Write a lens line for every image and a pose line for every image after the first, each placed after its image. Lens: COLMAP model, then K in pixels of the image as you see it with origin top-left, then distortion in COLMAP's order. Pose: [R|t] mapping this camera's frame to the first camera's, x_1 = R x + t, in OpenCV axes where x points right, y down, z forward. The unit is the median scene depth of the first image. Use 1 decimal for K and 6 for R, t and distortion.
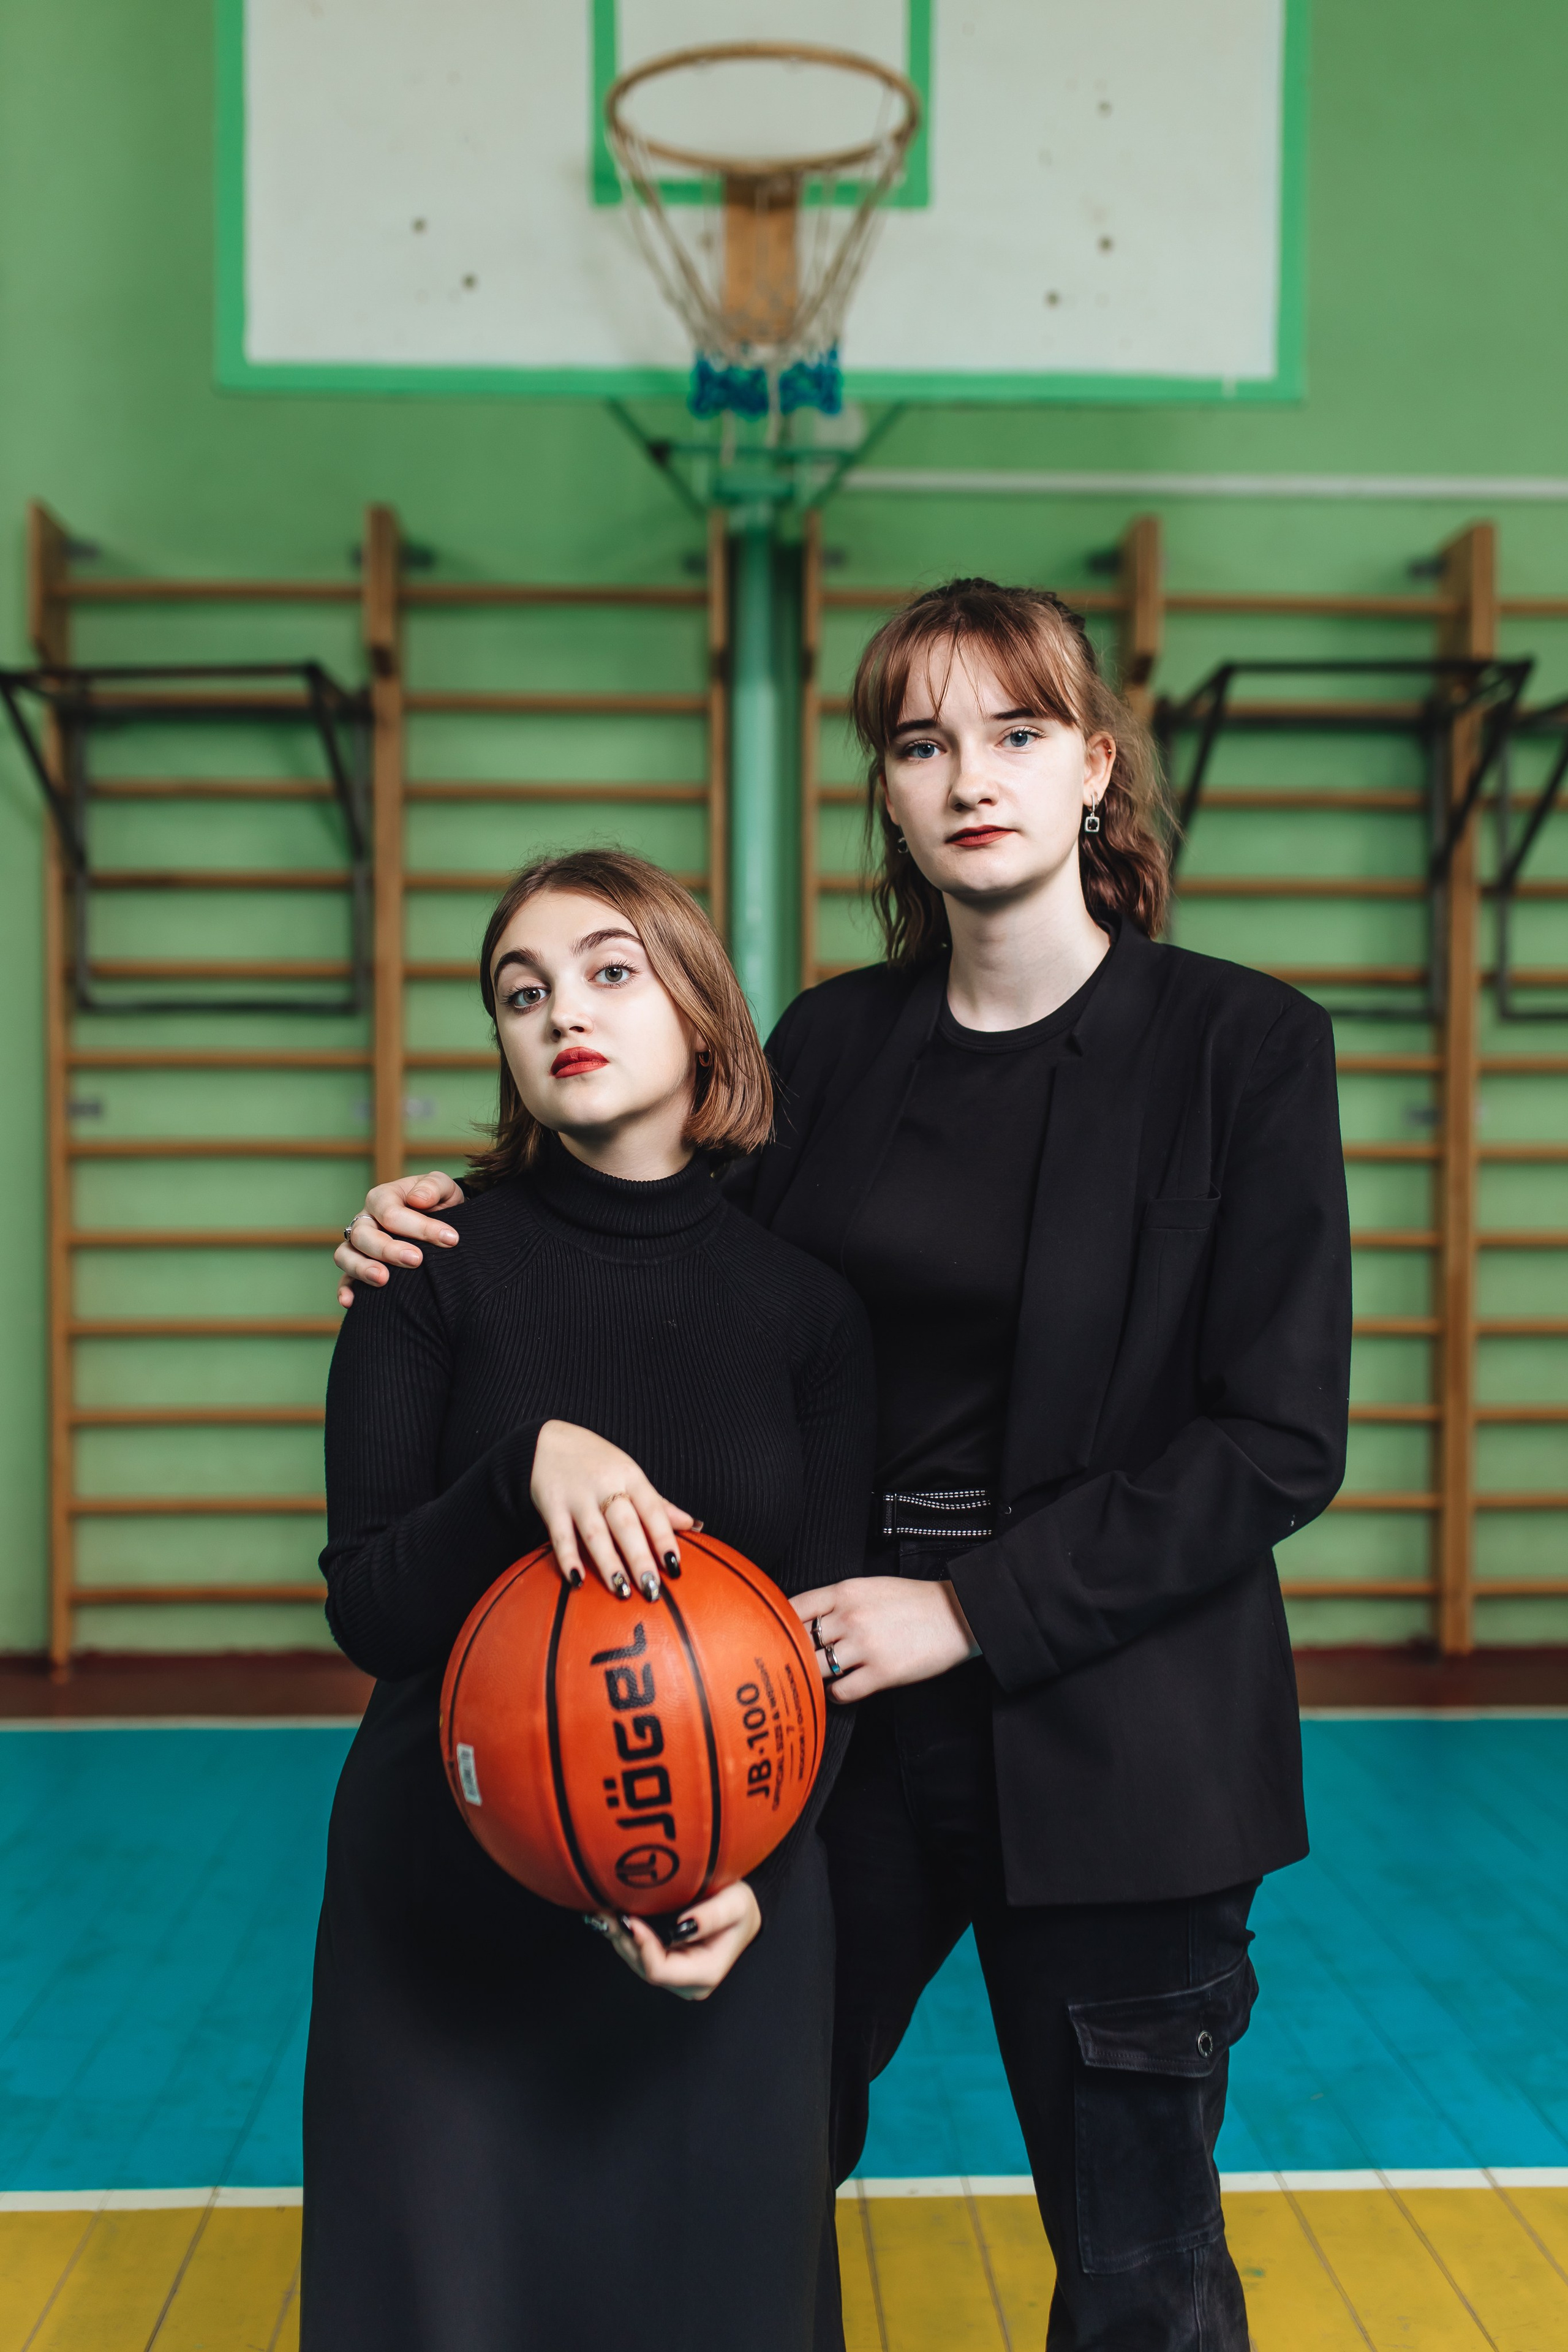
lens RADIAL K [[2340.5, 0, 784.0], [0, 2340.5, 1176.0], [0, 0, 1]] dist [-0.009324, 0.015884]
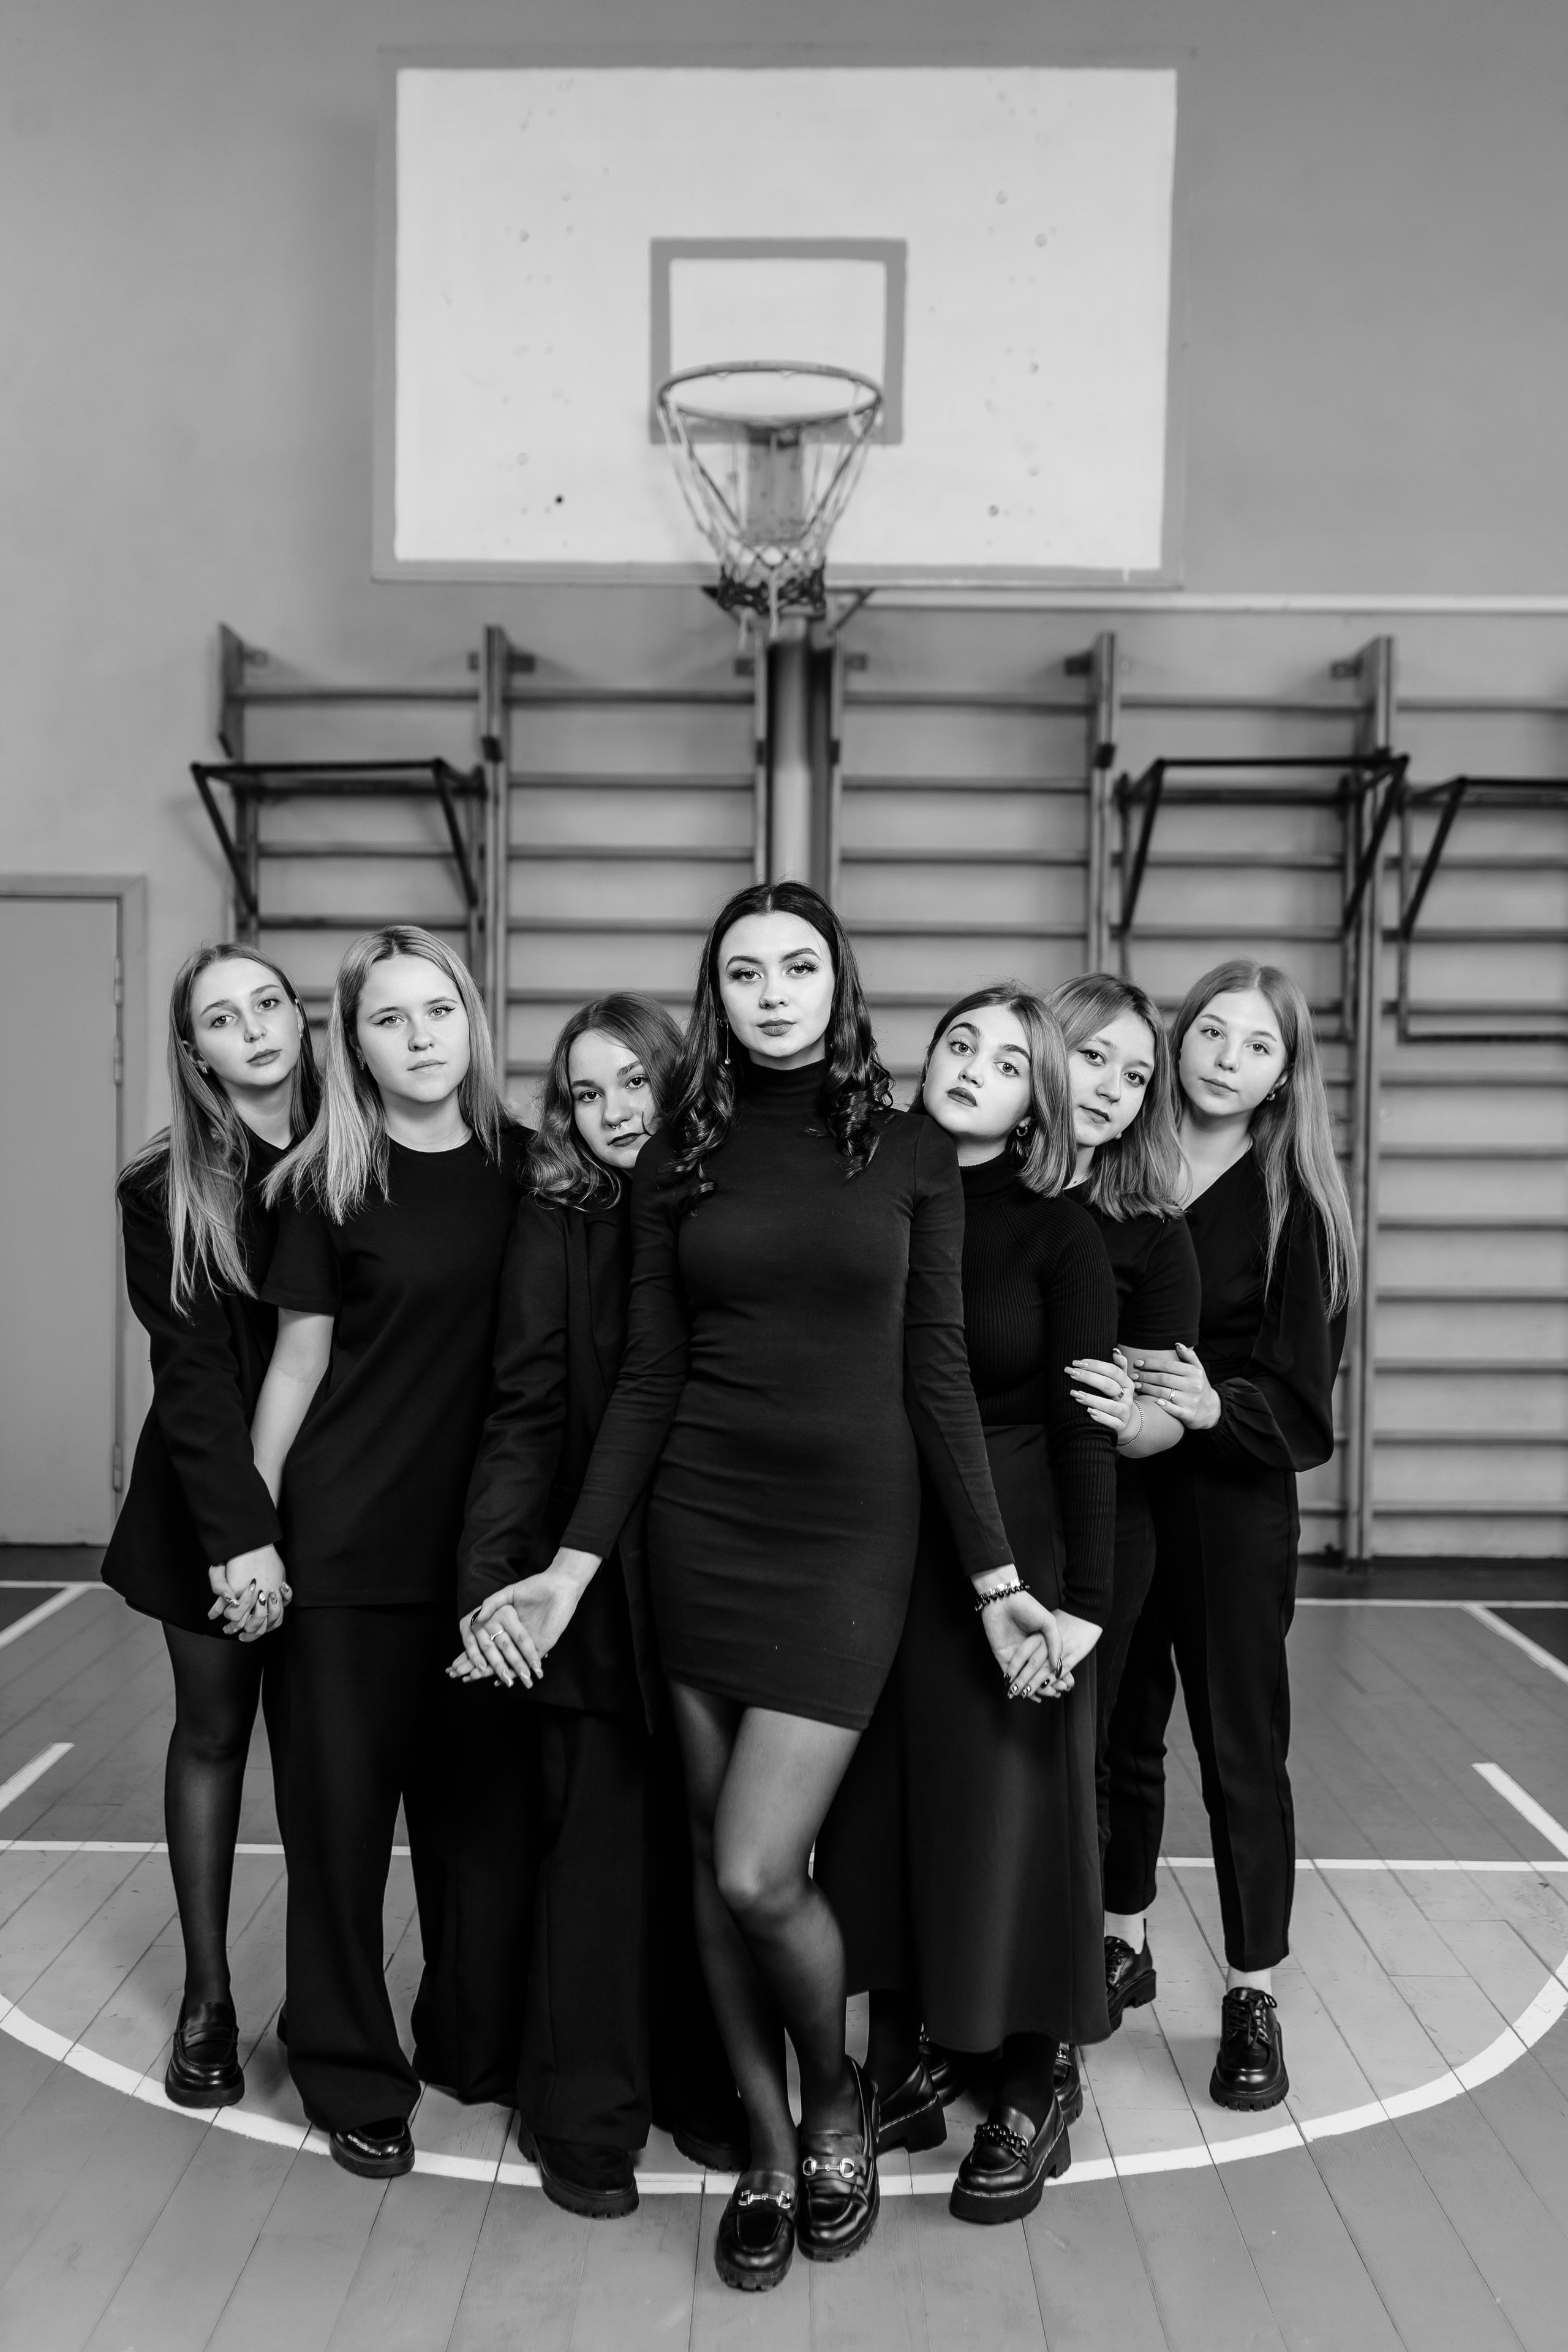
lens RADIAL K [[2340.5, 0, 784.0], [0, 2340.5, 1176.0], [0, 0, 1]] dist [-0.009324, 0.015884]
pose [[0.998976, 0.010478, -0.044011, 0.041514], [-0.010191, 0.999925, 0.006745, -0.001241], [0.044079, -0.006289, 0.999008, -0.244761]]
